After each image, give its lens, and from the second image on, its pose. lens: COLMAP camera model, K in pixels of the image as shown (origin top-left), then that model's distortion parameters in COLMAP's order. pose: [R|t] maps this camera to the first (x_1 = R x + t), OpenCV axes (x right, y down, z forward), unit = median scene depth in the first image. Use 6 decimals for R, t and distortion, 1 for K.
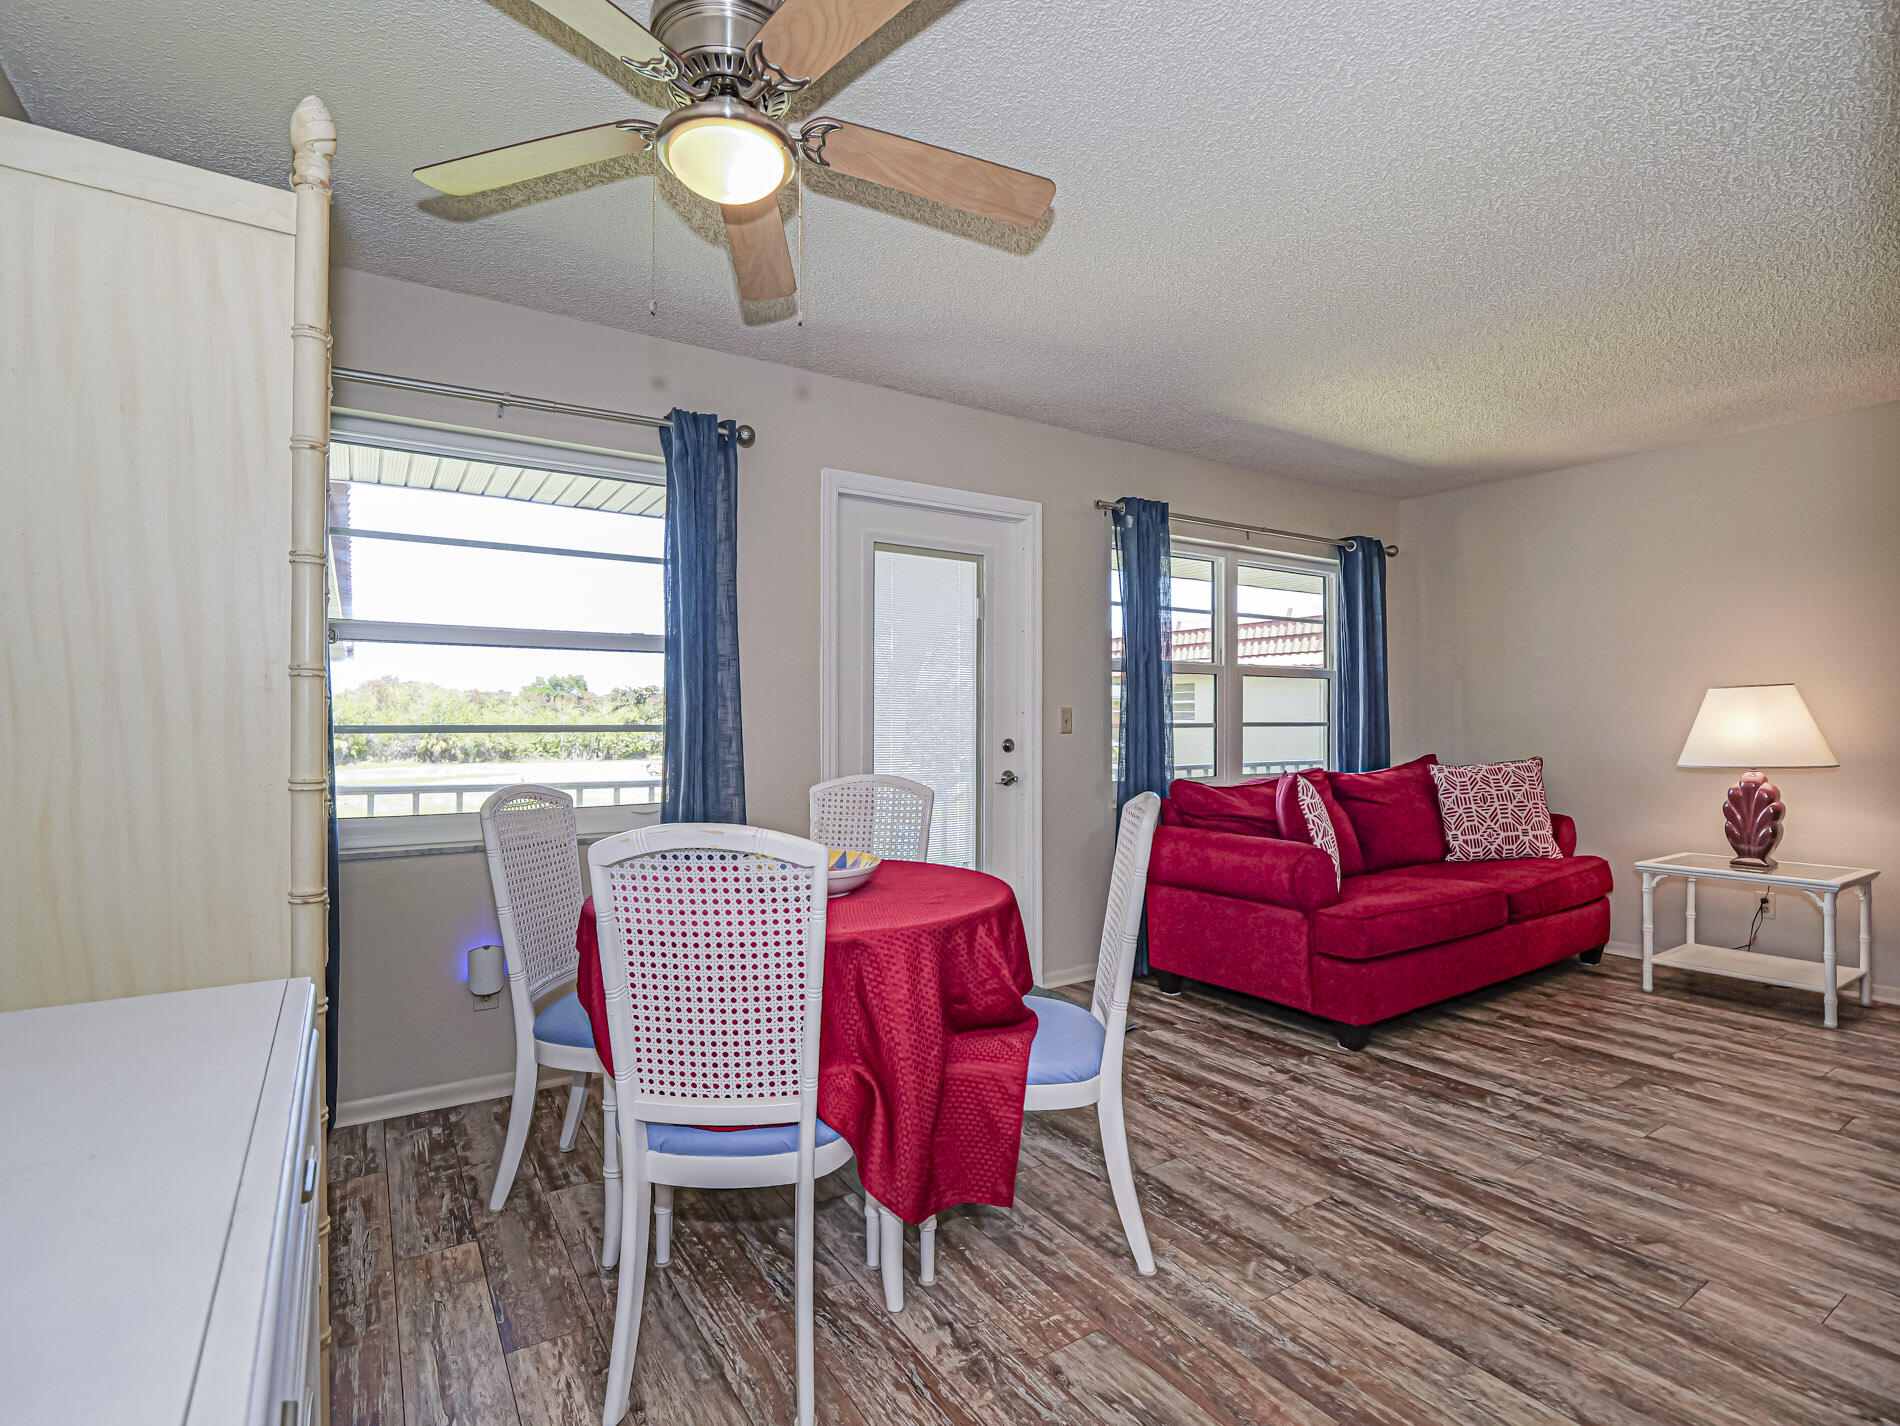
lens RADIAL K [[936.3, 0, 957.5], [0, 936.3, 724.7], [0, 0, 1]] dist [-0.013540, -0.001674]
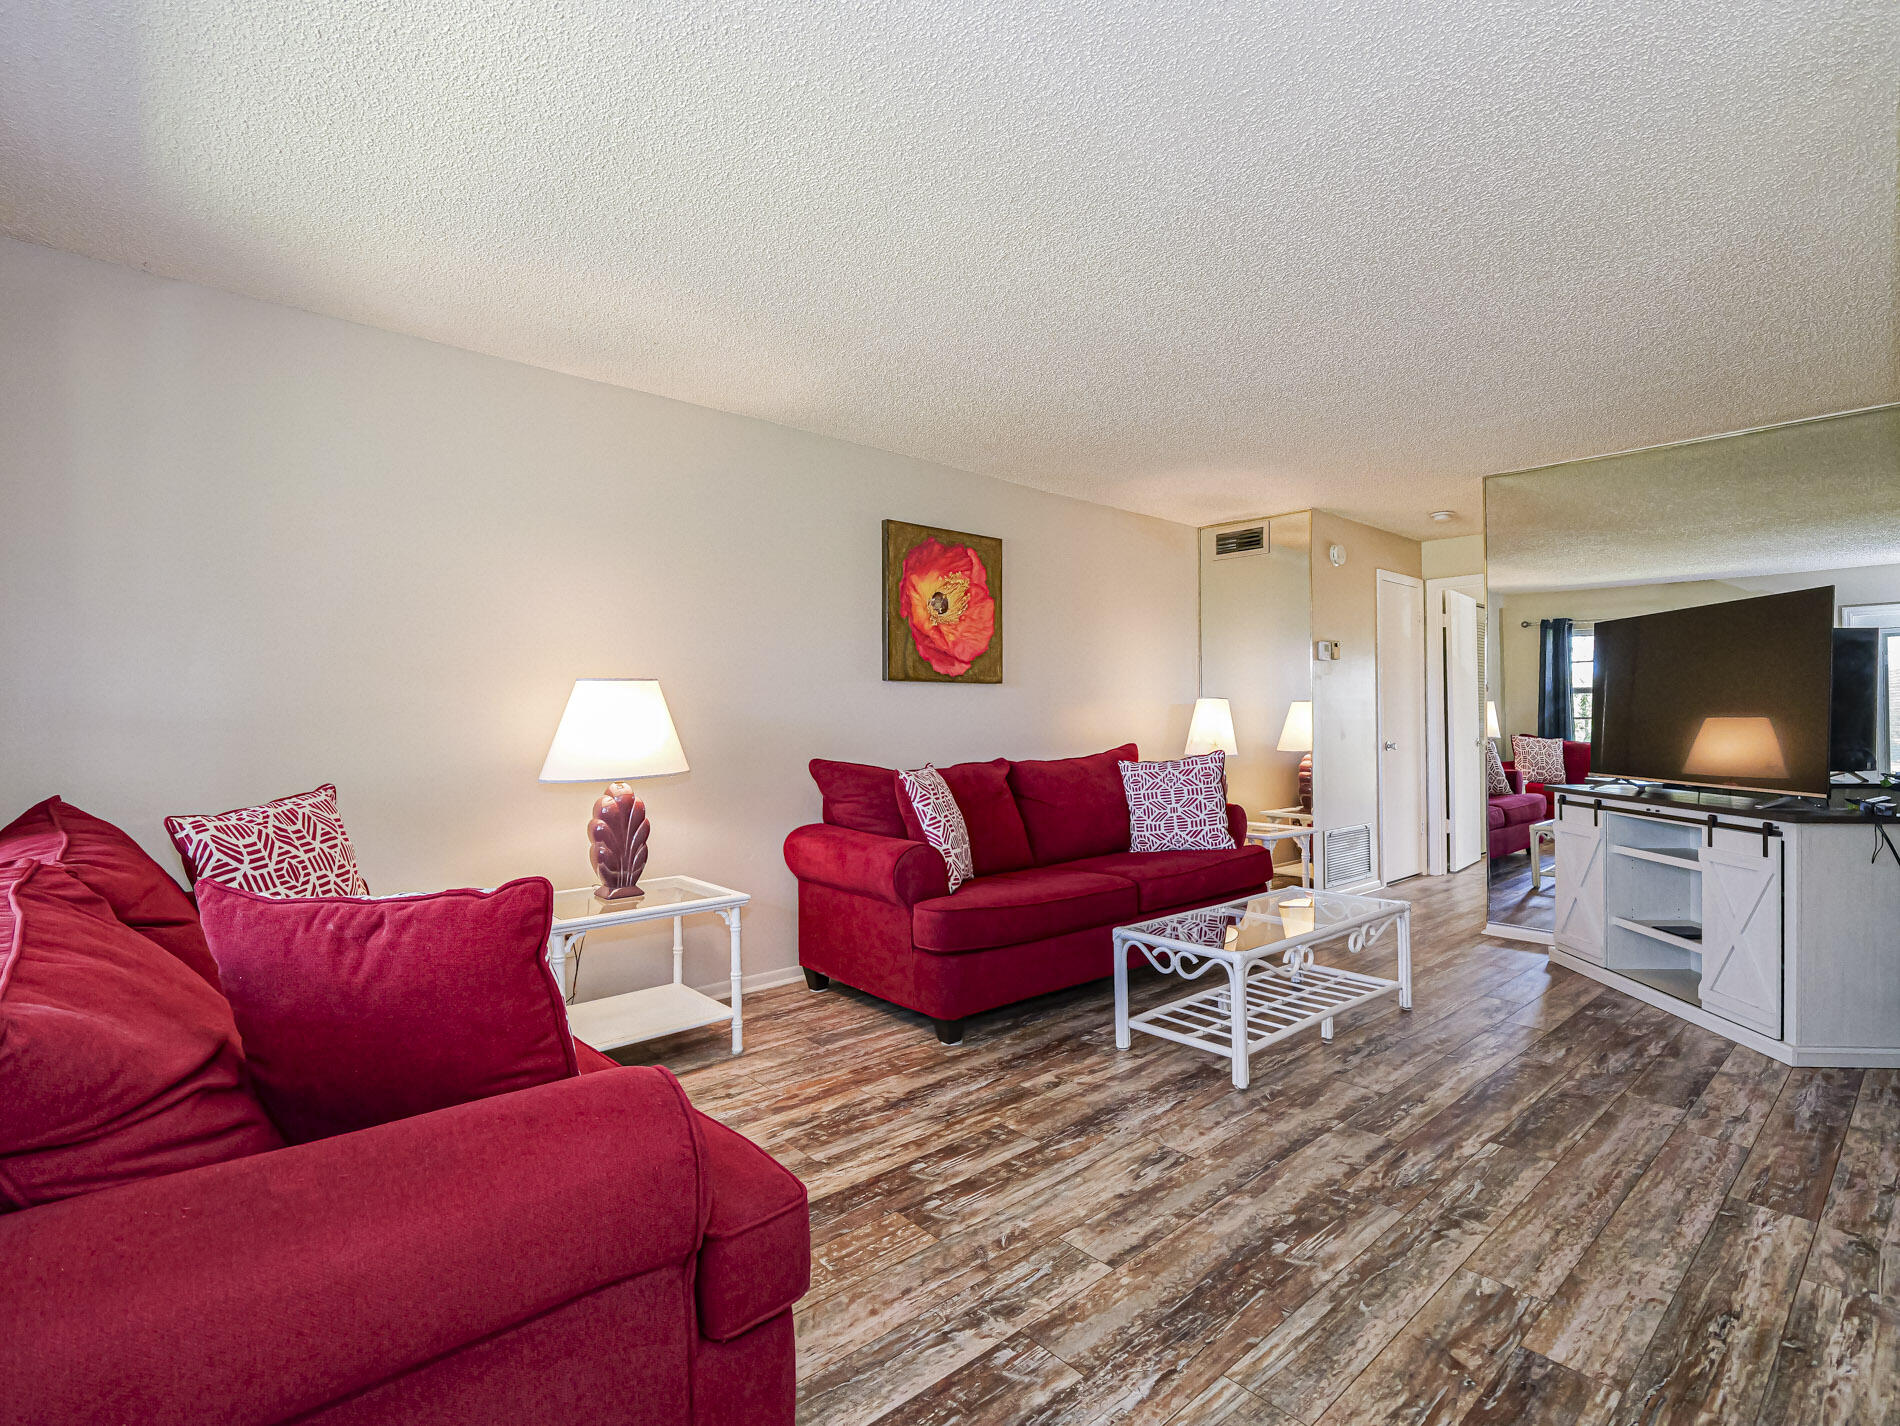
lens RADIAL K [[913.9, 0, 952.5], [0, 913.9, 704.4], [0, 0, 1]] dist [-0.022201, 0.002801]
pose [[-0.136157, 0.016383, 0.990552, 0.012393], [0.008726, 0.999844, -0.015338, -0.005270], [-0.990649, 0.006555, -0.136279, 1.019188]]
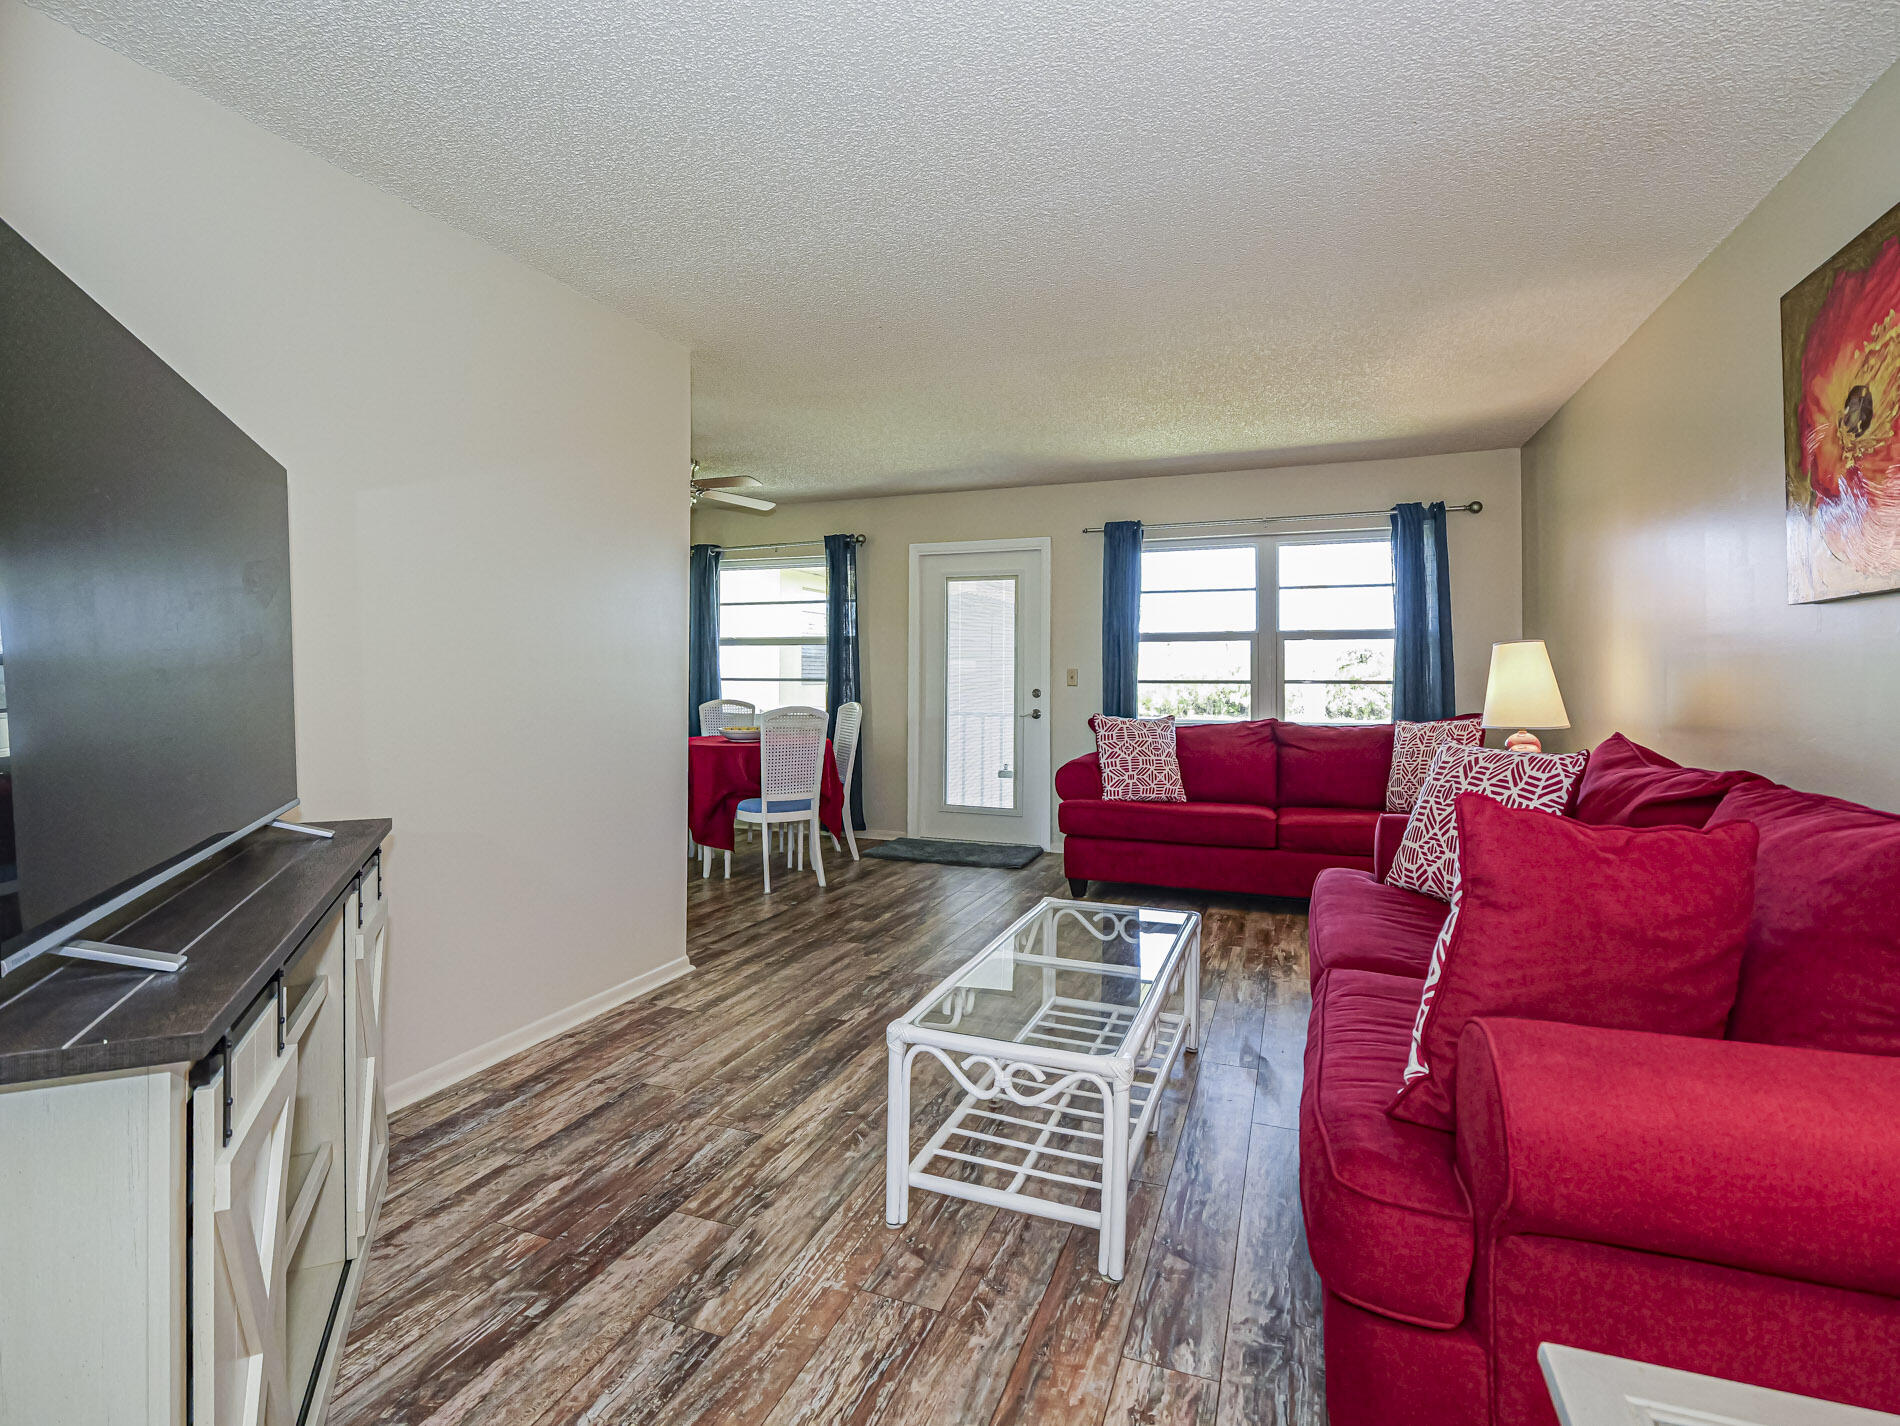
lens RADIAL K [[925.6, 0, 947.8], [0, 925.6, 680.0], [0, 0, 1]] dist [-0.010916, -0.010968]
pose [[0.582266, 0.004483, -0.812986, 1.597219], [-0.007230, 0.999974, 0.000335, 0.000712], [0.812966, 0.005683, 0.582283, -0.036605]]
